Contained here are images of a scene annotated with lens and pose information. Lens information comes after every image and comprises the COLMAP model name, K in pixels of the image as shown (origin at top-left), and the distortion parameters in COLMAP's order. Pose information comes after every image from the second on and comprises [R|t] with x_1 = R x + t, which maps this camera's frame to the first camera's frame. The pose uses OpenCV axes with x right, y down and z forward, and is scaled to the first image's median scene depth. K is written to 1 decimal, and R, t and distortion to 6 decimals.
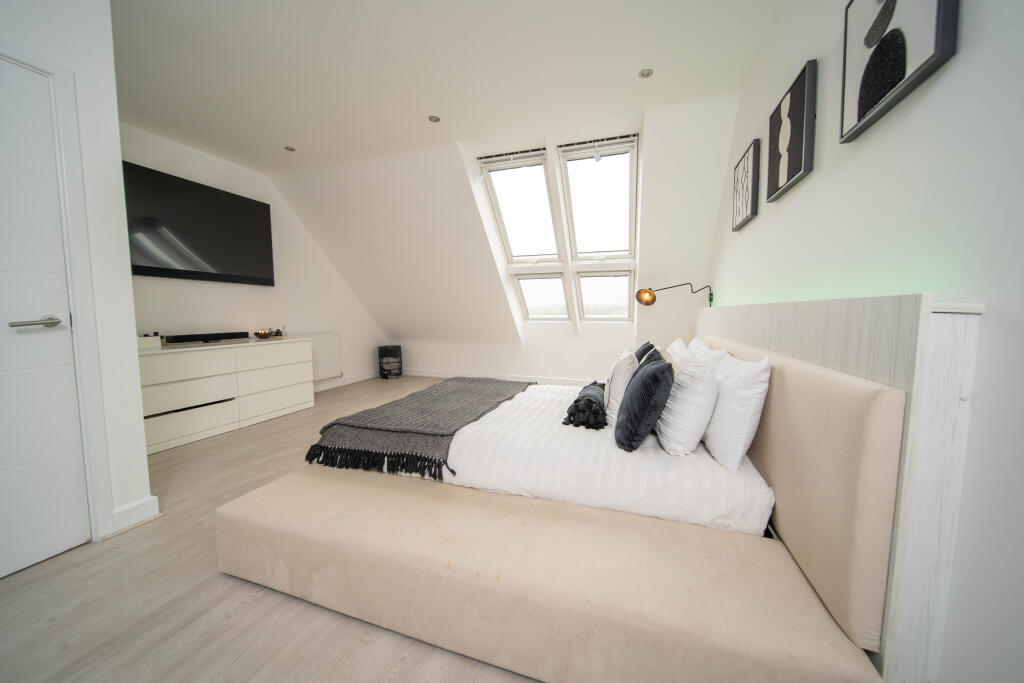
lens RADIAL K [[361.9, 0, 510.4], [0, 361.9, 339.1], [0, 0, 1]] dist [-0.001658, -0.000321]
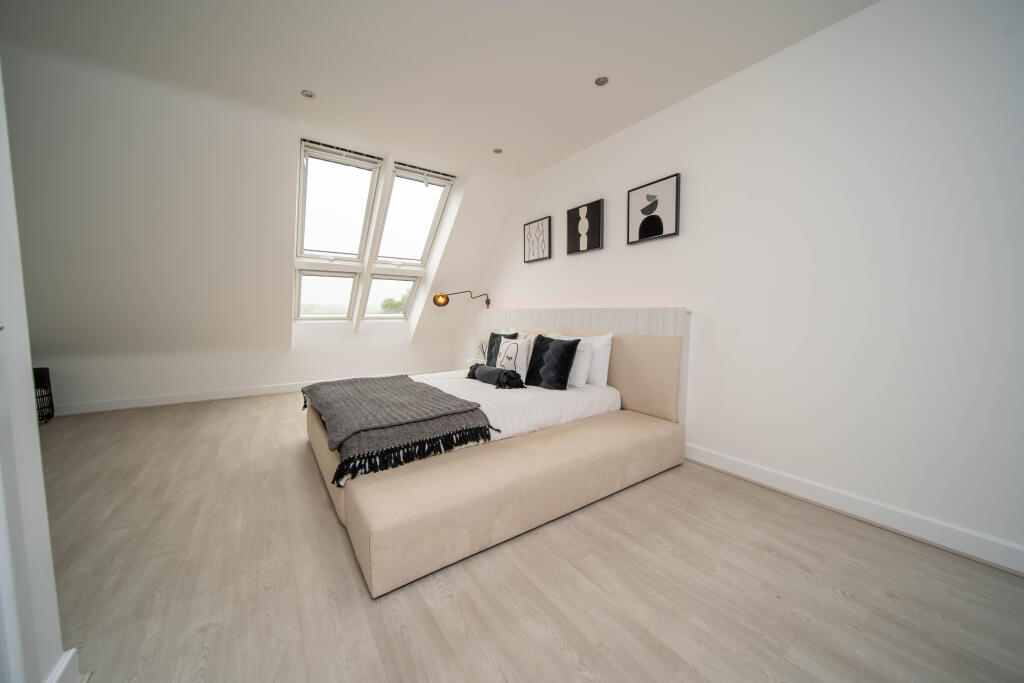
lens RADIAL K [[356.5, 0, 512.6], [0, 356.5, 340.2], [0, 0, 1]] dist [-0.001025, -0.000166]
pose [[0.586722, -0.059904, 0.807570, -0.570042], [0.055651, 0.997885, 0.033589, -0.005062], [-0.807874, 0.025235, 0.588815, 0.079733]]
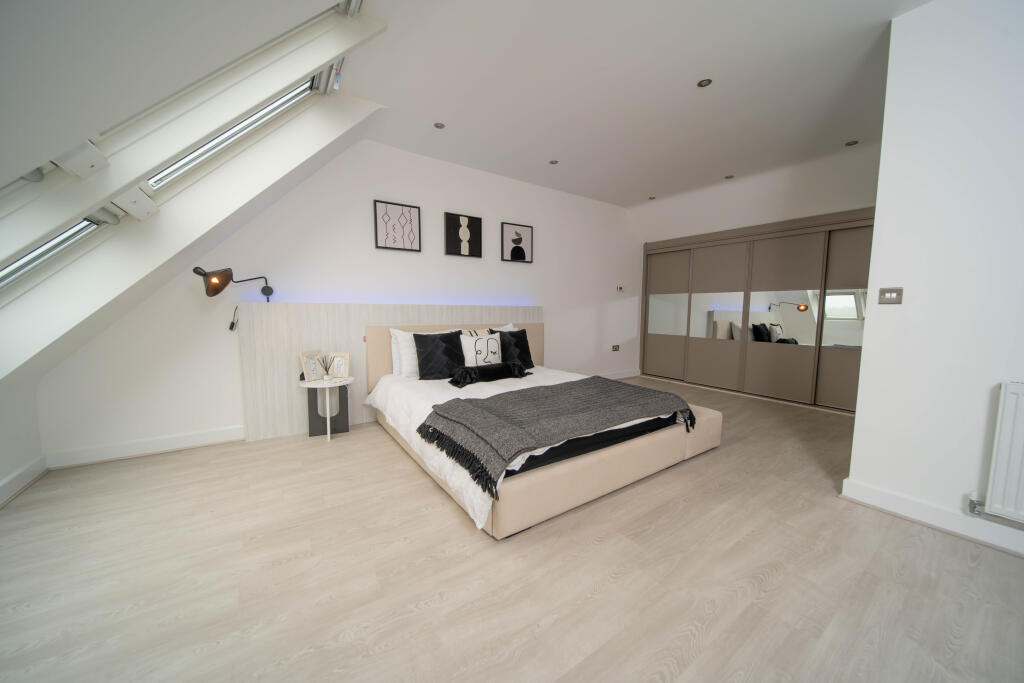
lens RADIAL K [[356.5, 0, 512.6], [0, 356.5, 340.2], [0, 0, 1]] dist [-0.001025, -0.000166]
pose [[-0.807693, -0.053069, 0.587210, -0.443731], [0.040074, 0.988697, 0.144474, -0.101370], [-0.588240, 0.140222, -0.796437, 1.384057]]
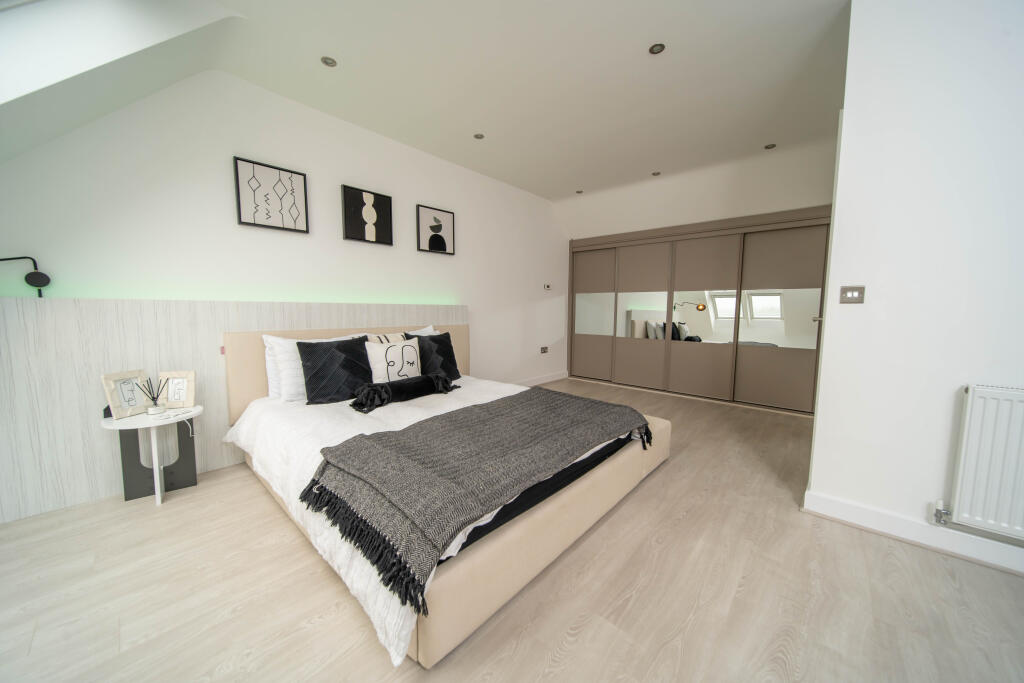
lens RADIAL K [[356.5, 0, 512.6], [0, 356.5, 340.2], [0, 0, 1]] dist [-0.001025, -0.000166]
pose [[-0.922124, -0.036580, 0.385162, -0.331956], [0.024986, 0.987812, 0.153635, -0.092036], [-0.386087, 0.151295, -0.909971, 1.254859]]
